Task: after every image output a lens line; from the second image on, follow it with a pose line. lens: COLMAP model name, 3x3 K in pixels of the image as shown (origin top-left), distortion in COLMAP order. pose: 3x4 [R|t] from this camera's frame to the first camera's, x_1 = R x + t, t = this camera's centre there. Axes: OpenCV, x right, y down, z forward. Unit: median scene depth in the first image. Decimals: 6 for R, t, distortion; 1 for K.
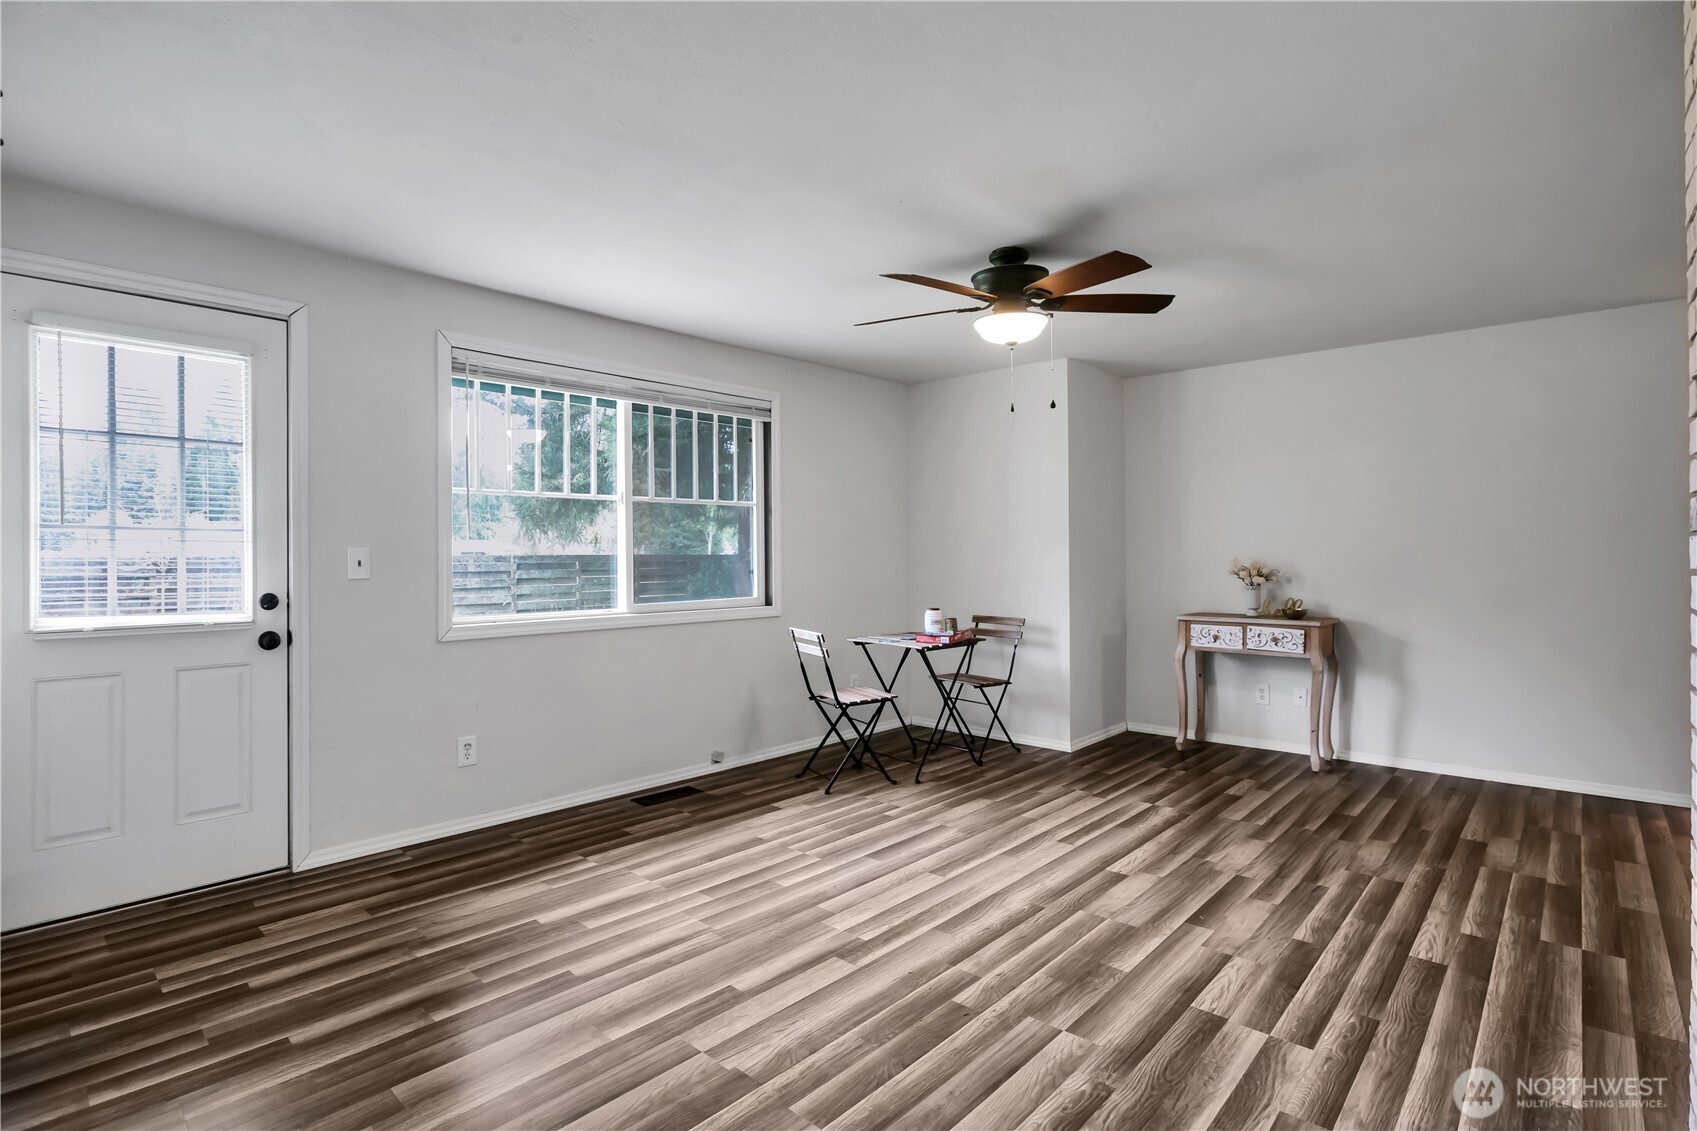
lens RADIAL K [[793.2, 0, 848.5], [0, 793.2, 565.5], [0, 0, 1]] dist [-0.047740, 0.015330]
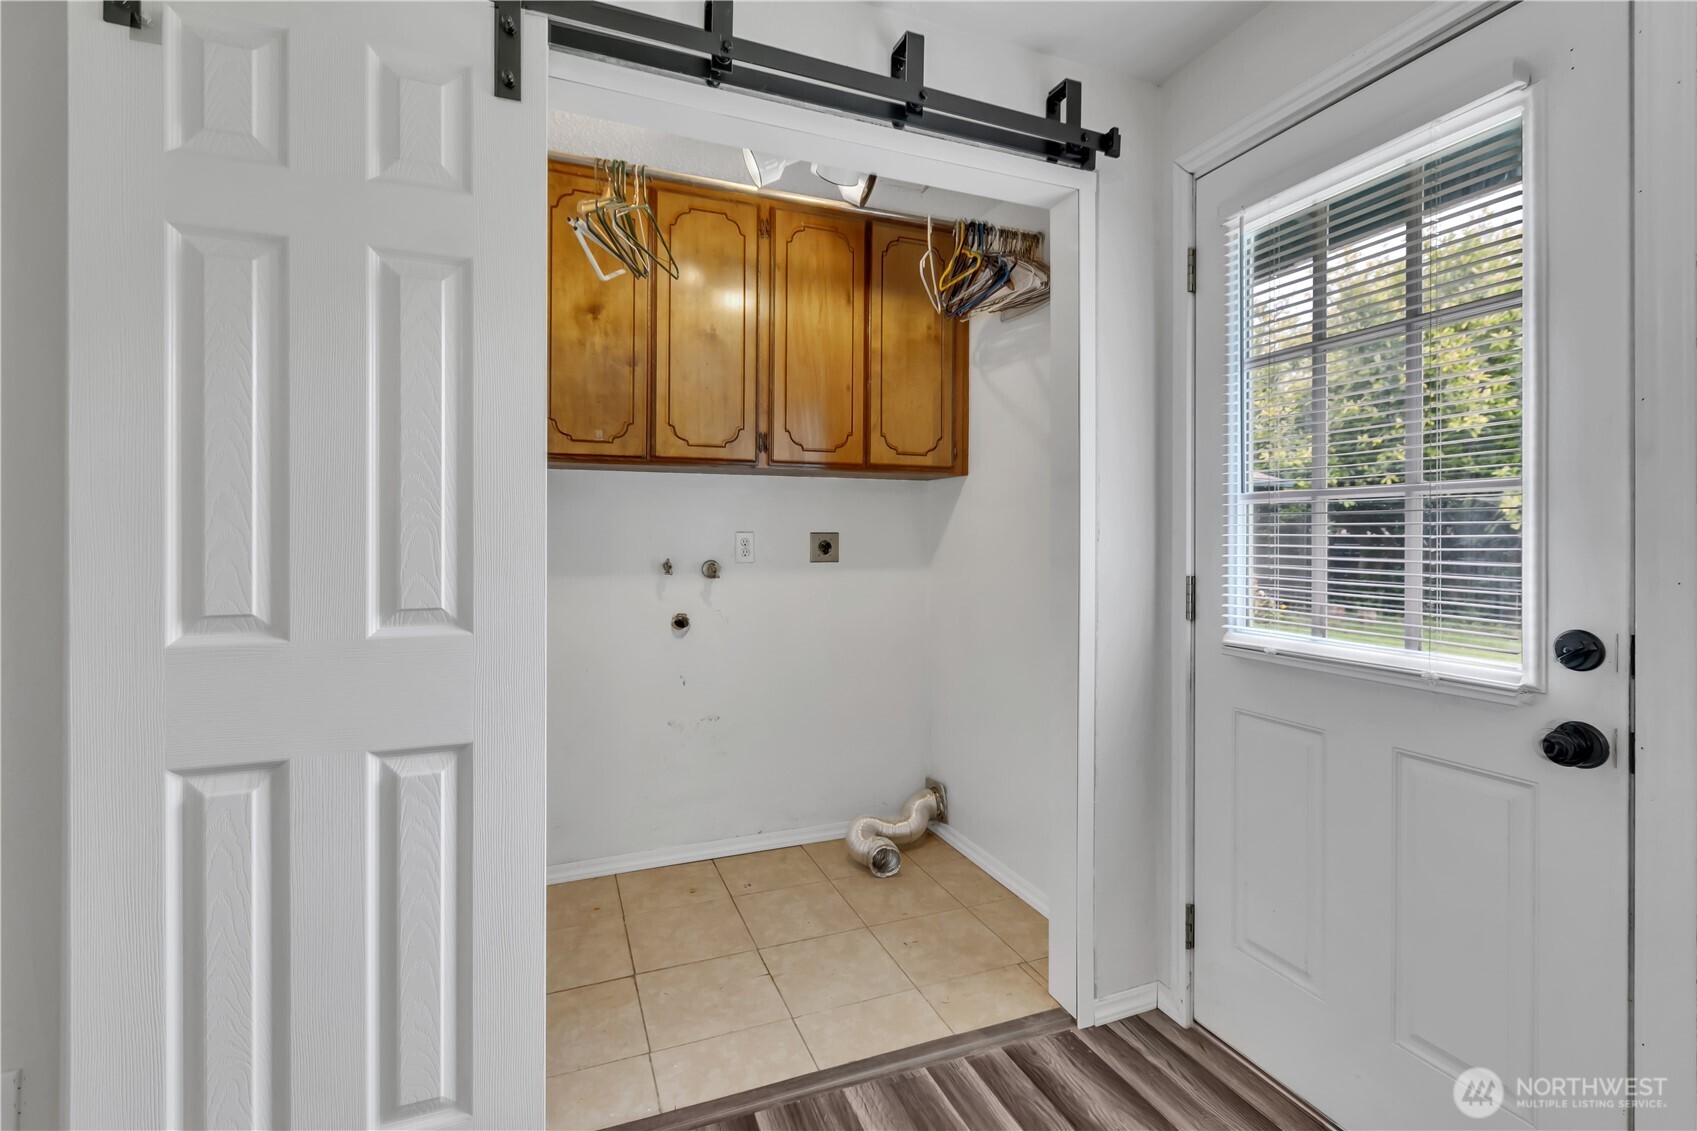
lens RADIAL K [[782.5, 0, 856.6], [0, 782.5, 524.0], [0, 0, 1]] dist [-0.000018, -0.000001]
pose [[-0.389527, -0.013257, -0.920920, -0.191088], [-0.015022, 0.999855, -0.008039, -0.013009], [0.920893, 0.010703, -0.389670, 0.771822]]
